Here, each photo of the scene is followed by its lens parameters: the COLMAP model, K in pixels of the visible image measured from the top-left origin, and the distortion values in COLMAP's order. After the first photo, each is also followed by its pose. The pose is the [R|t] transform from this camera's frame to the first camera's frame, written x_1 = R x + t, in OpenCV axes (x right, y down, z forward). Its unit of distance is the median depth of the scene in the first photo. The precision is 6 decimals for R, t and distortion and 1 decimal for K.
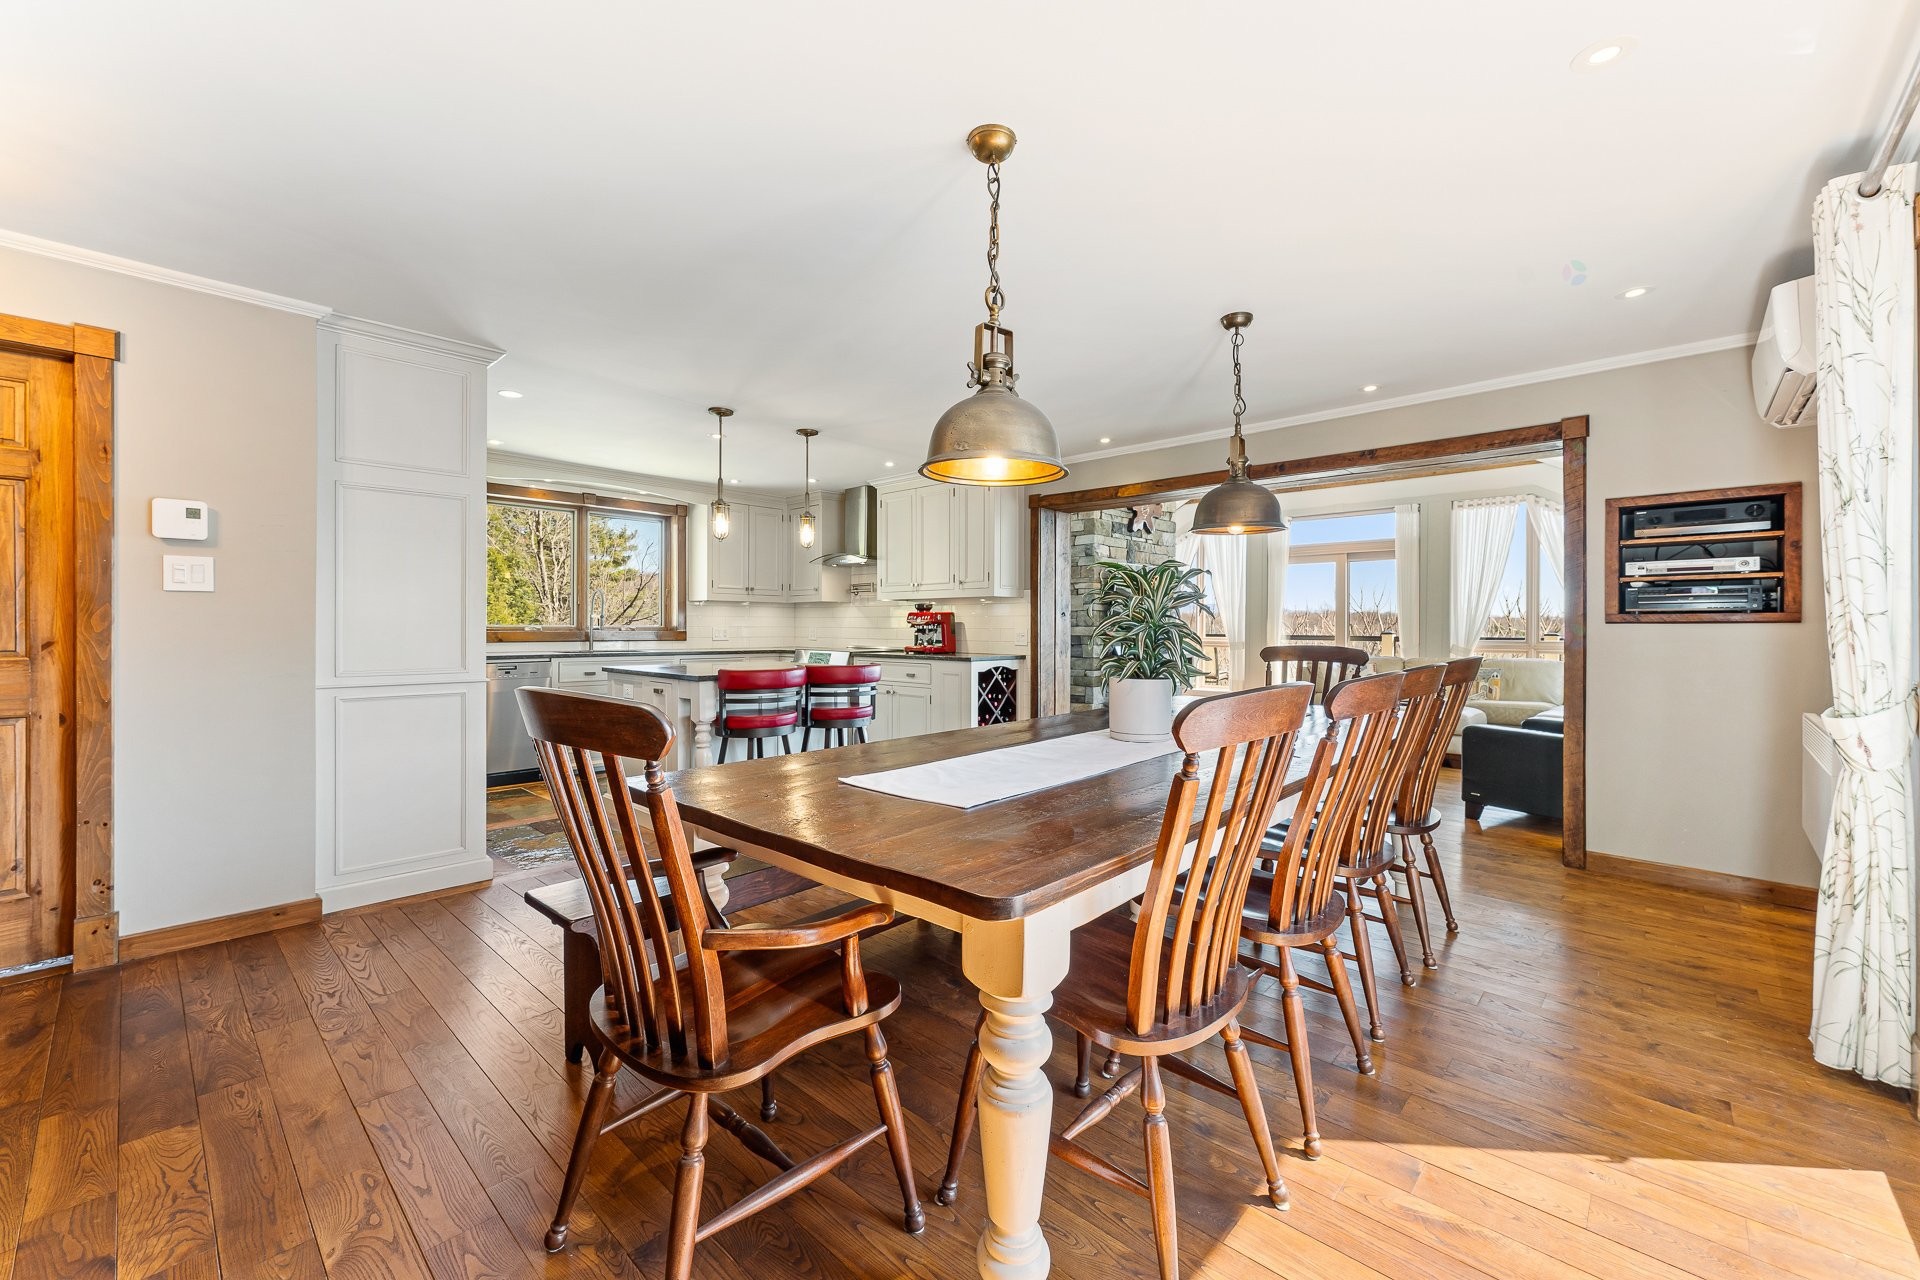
lens RADIAL K [[779.9, 0, 968.2], [0, 779.9, 628.5], [0, 0, 1]] dist [-0.004213, 0.000420]
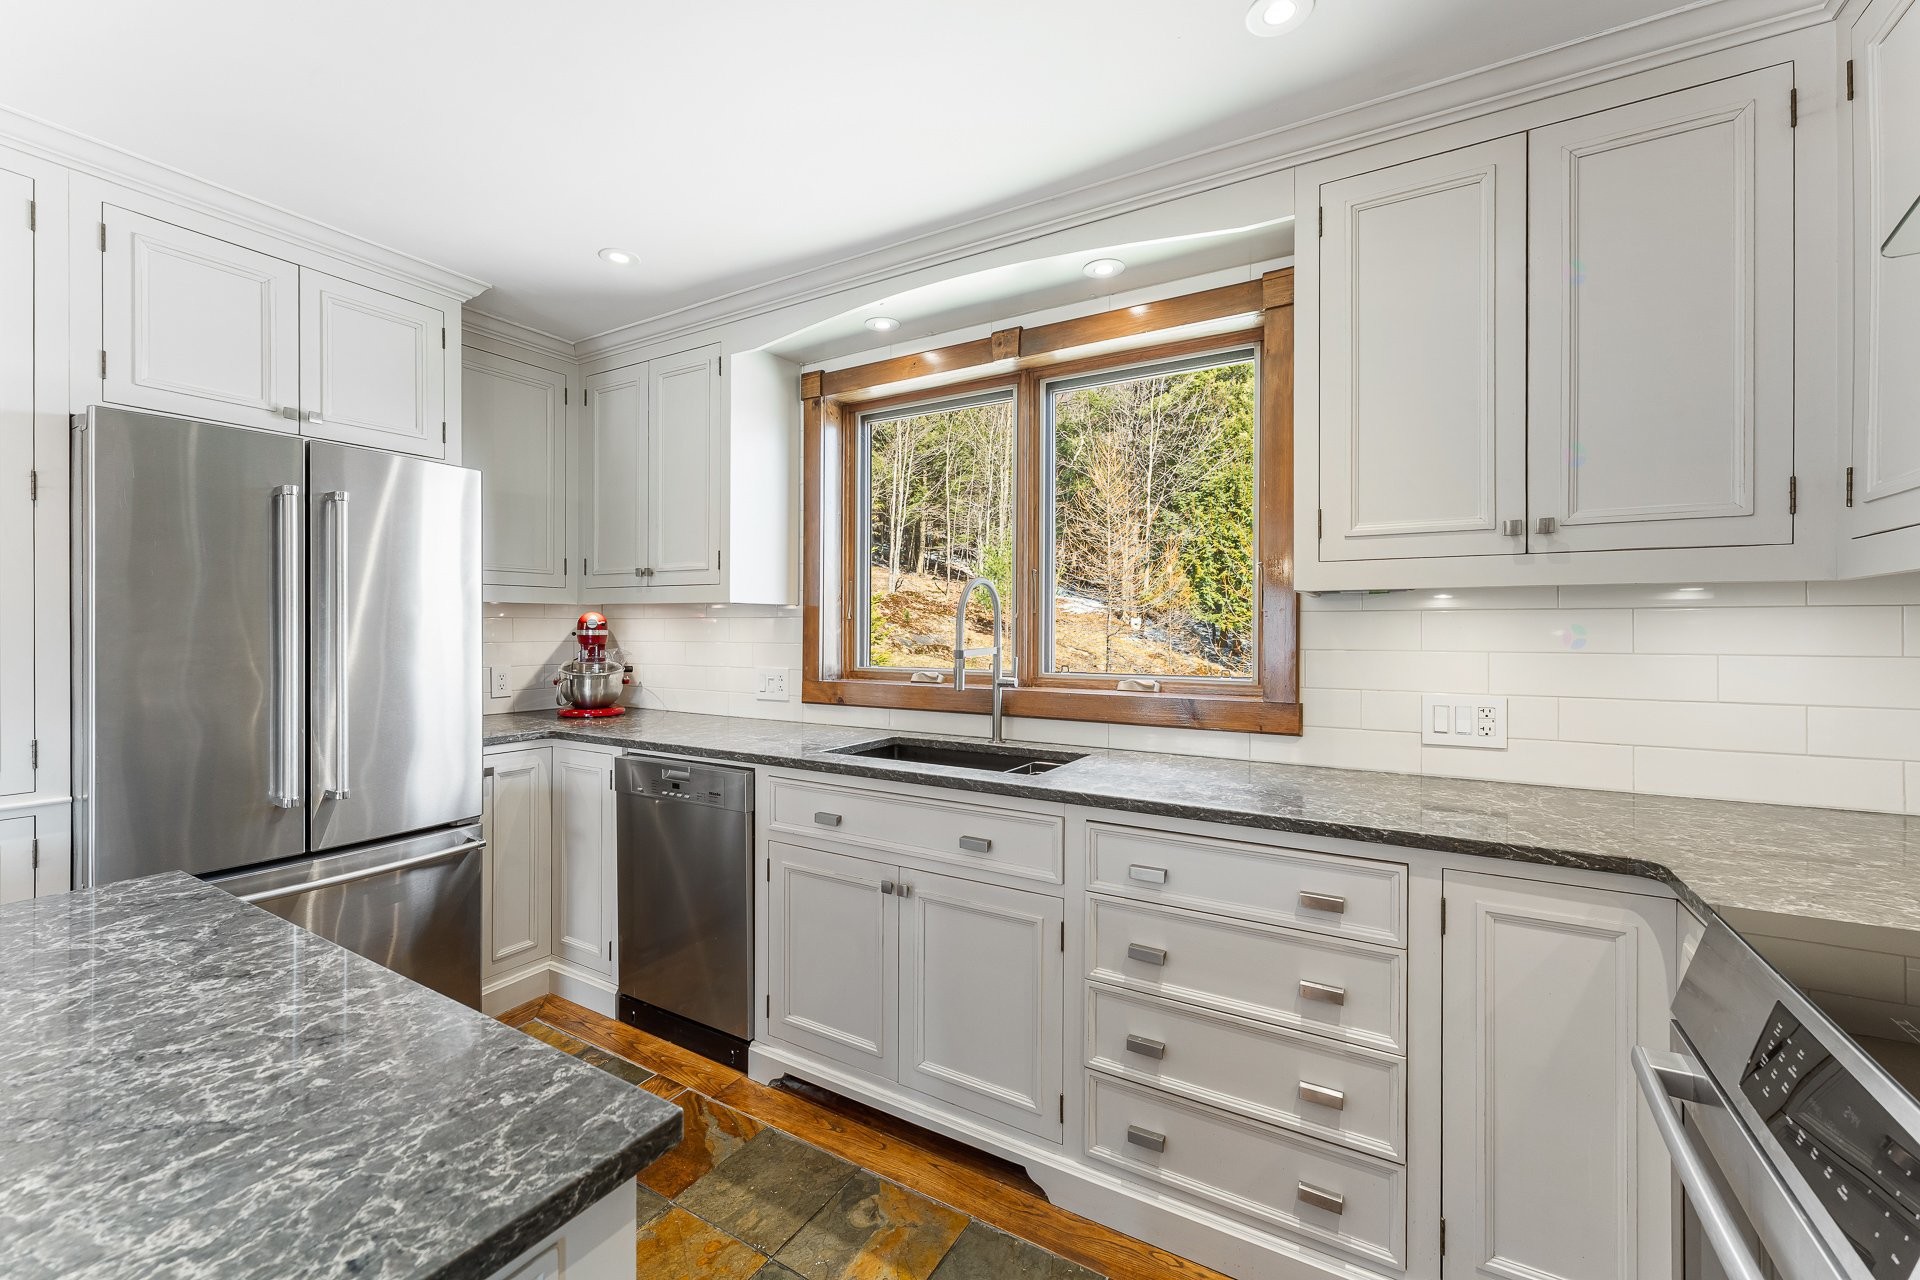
lens RADIAL K [[779.9, 0, 959.7], [0, 779.9, 638.4], [0, 0, 1]] dist [-0.004213, 0.000420]
pose [[0.207846, 0.005770, -0.978145, -0.107960], [-0.004558, 0.999977, 0.004931, -0.021164], [0.978151, 0.003434, 0.207867, 0.807812]]
